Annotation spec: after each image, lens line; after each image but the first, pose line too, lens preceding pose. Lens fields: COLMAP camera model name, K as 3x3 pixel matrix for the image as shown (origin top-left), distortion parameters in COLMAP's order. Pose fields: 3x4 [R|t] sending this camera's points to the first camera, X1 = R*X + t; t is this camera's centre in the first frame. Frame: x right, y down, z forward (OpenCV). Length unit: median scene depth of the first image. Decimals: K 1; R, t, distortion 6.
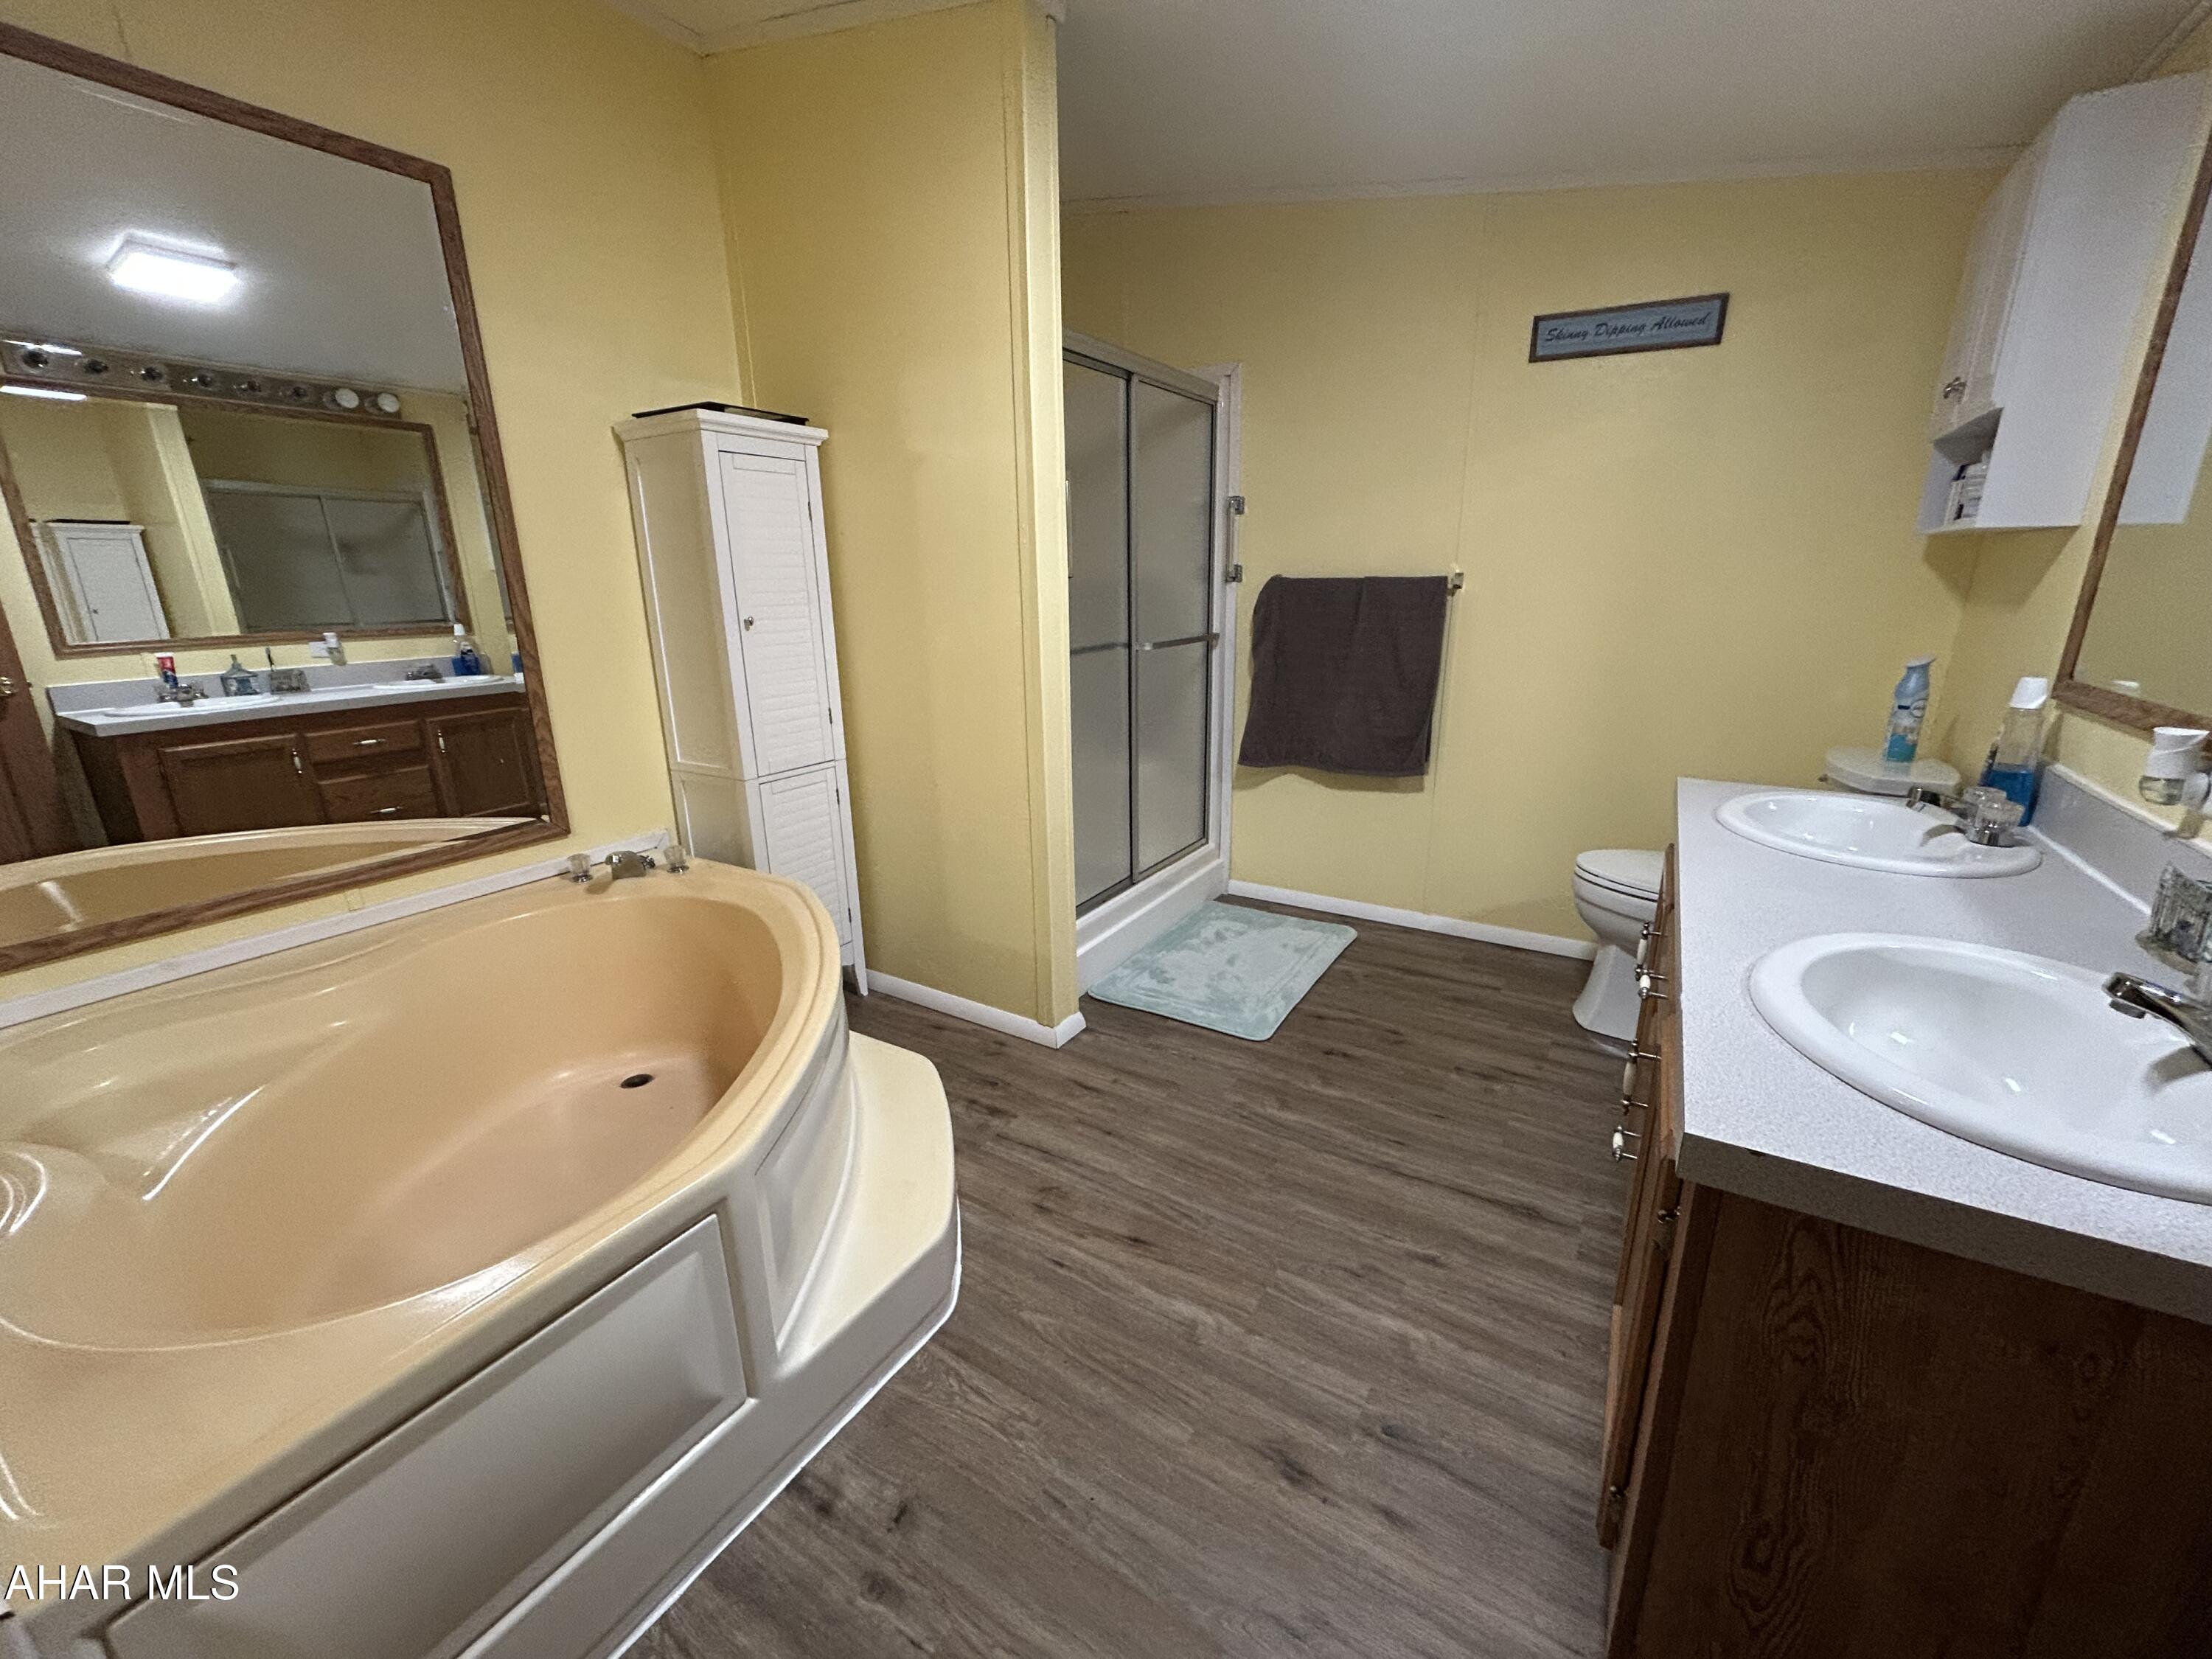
lens RADIAL K [[897.4, 0, 1120.3], [0, 897.4, 824.3], [0, 0, 1]] dist [0.001953, 0.000227]
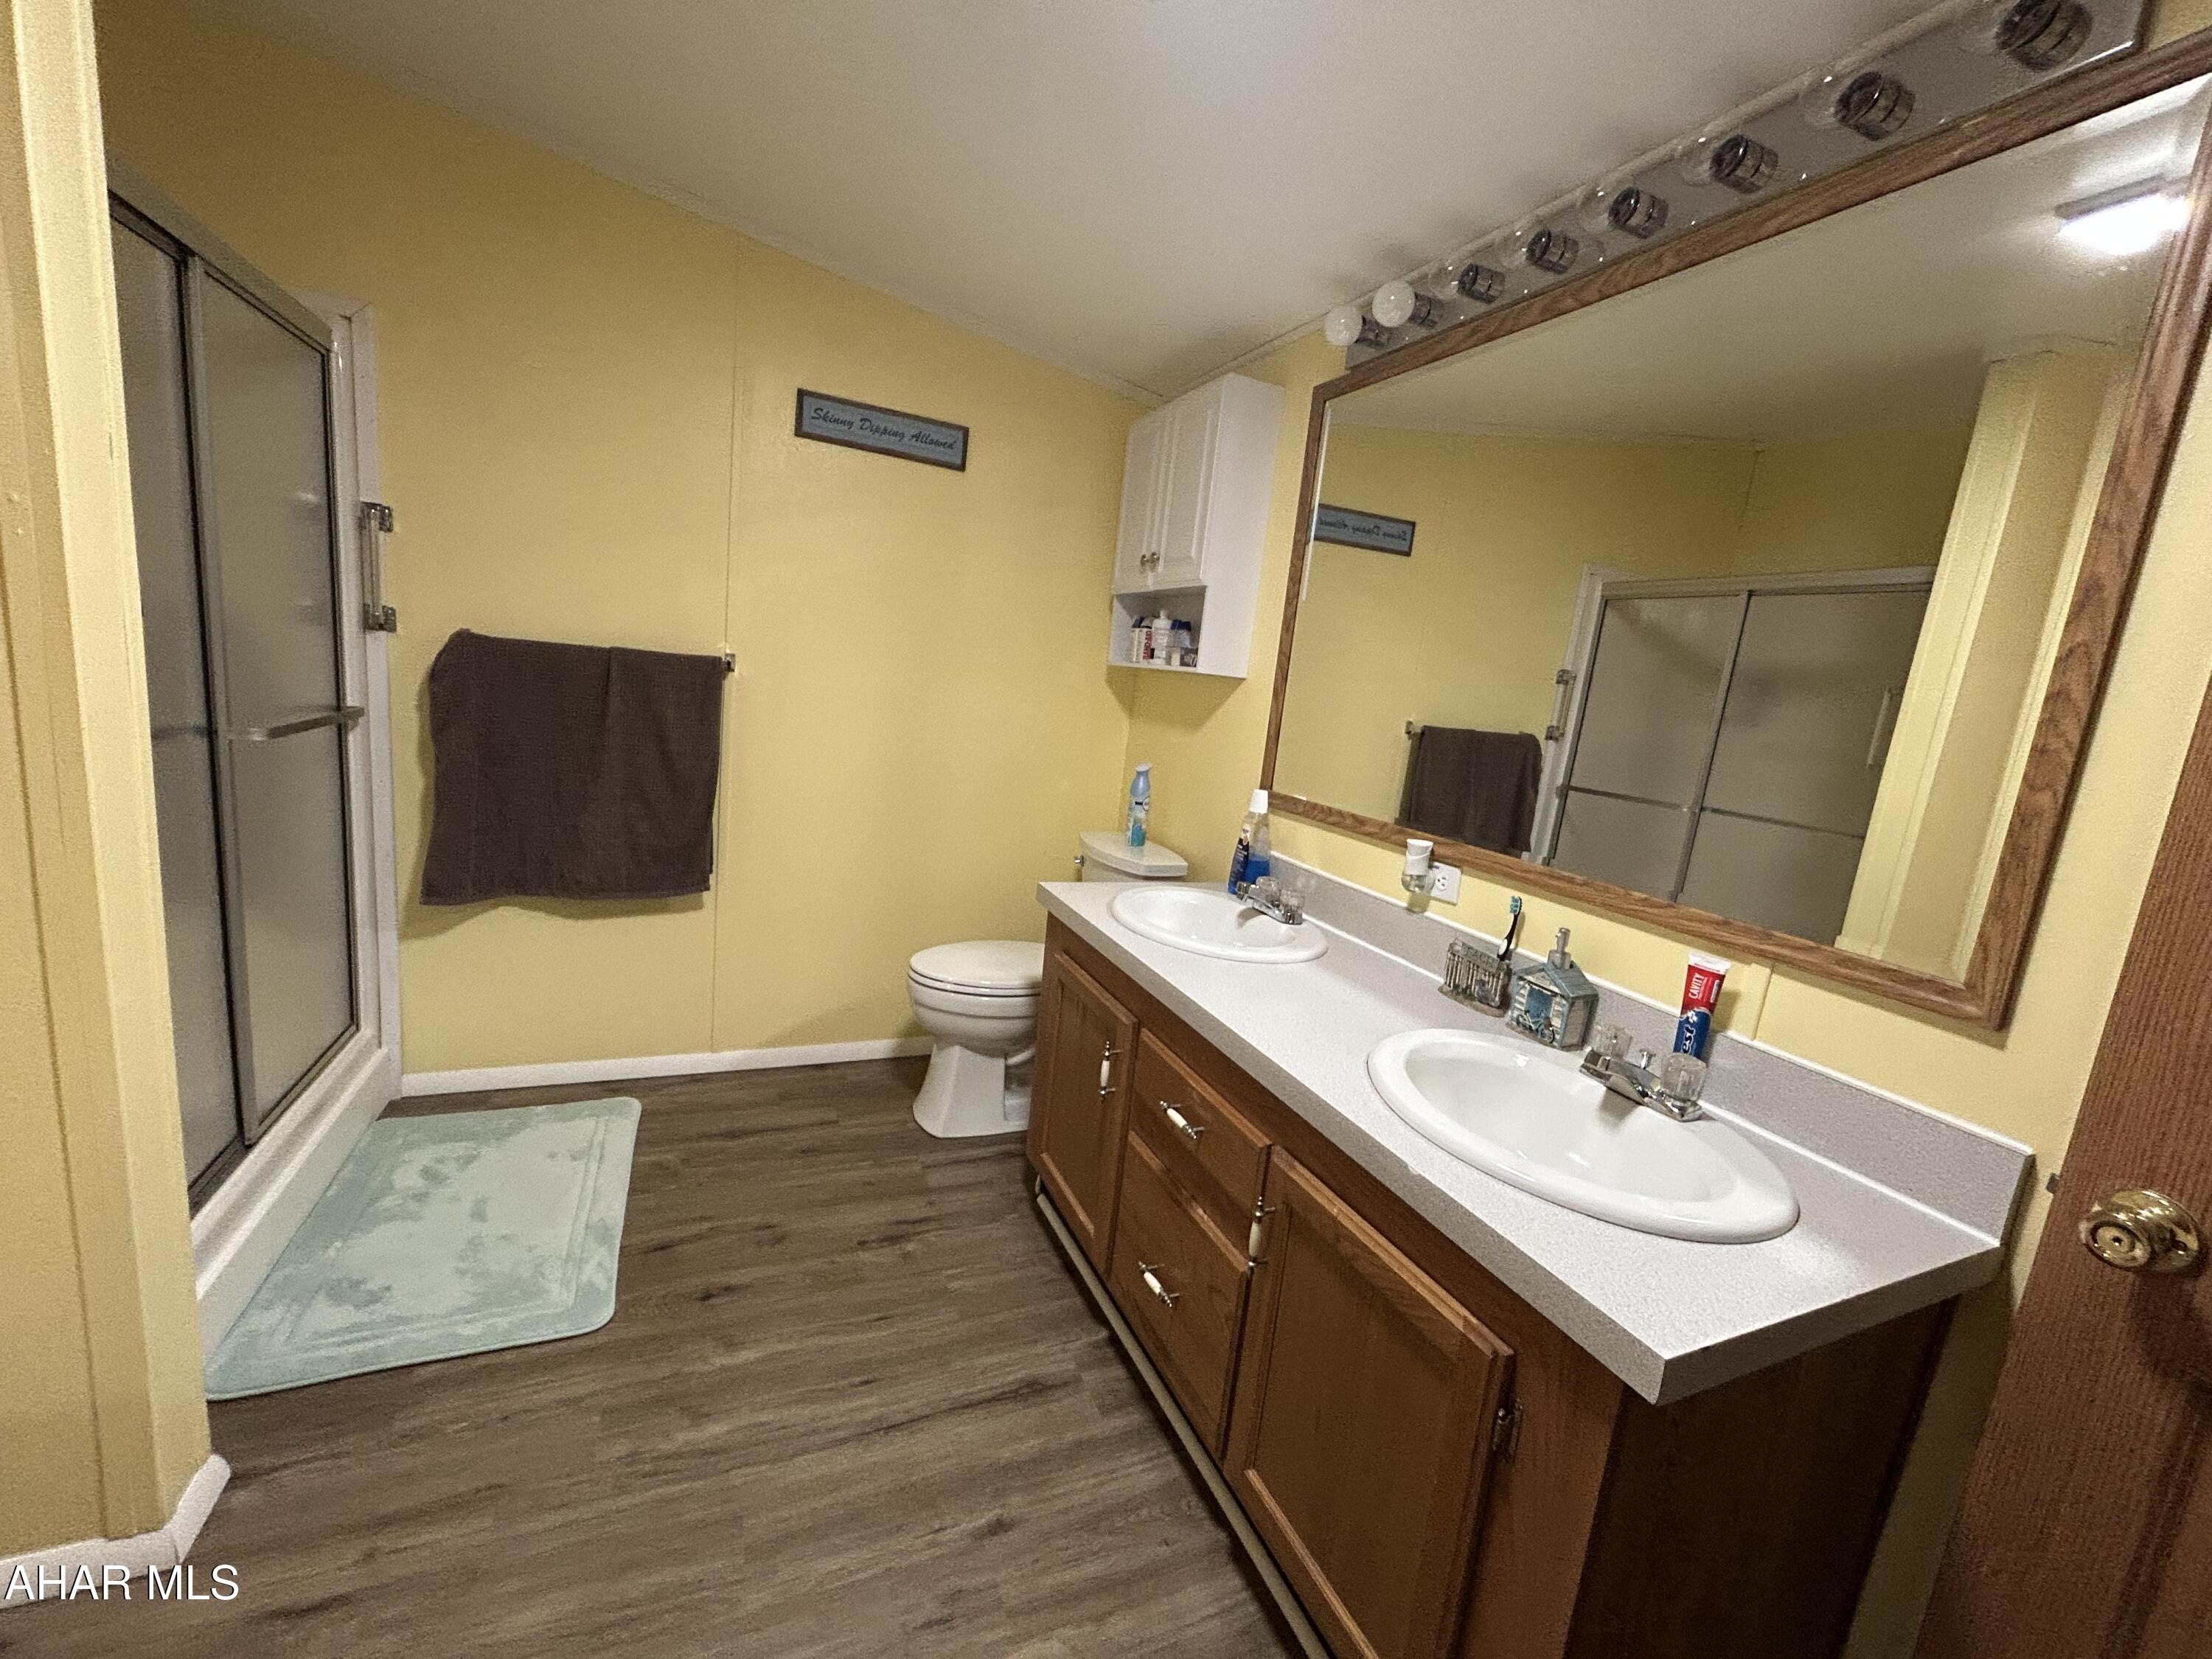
lens RADIAL K [[897.4, 0, 1111.1], [0, 897.4, 828.4], [0, 0, 1]] dist [0.001953, 0.000227]
pose [[0.581342, -0.070479, 0.810601, -0.133499], [0.114071, 0.993462, 0.004570, -0.085734], [-0.805623, 0.089810, 0.585581, 0.246585]]
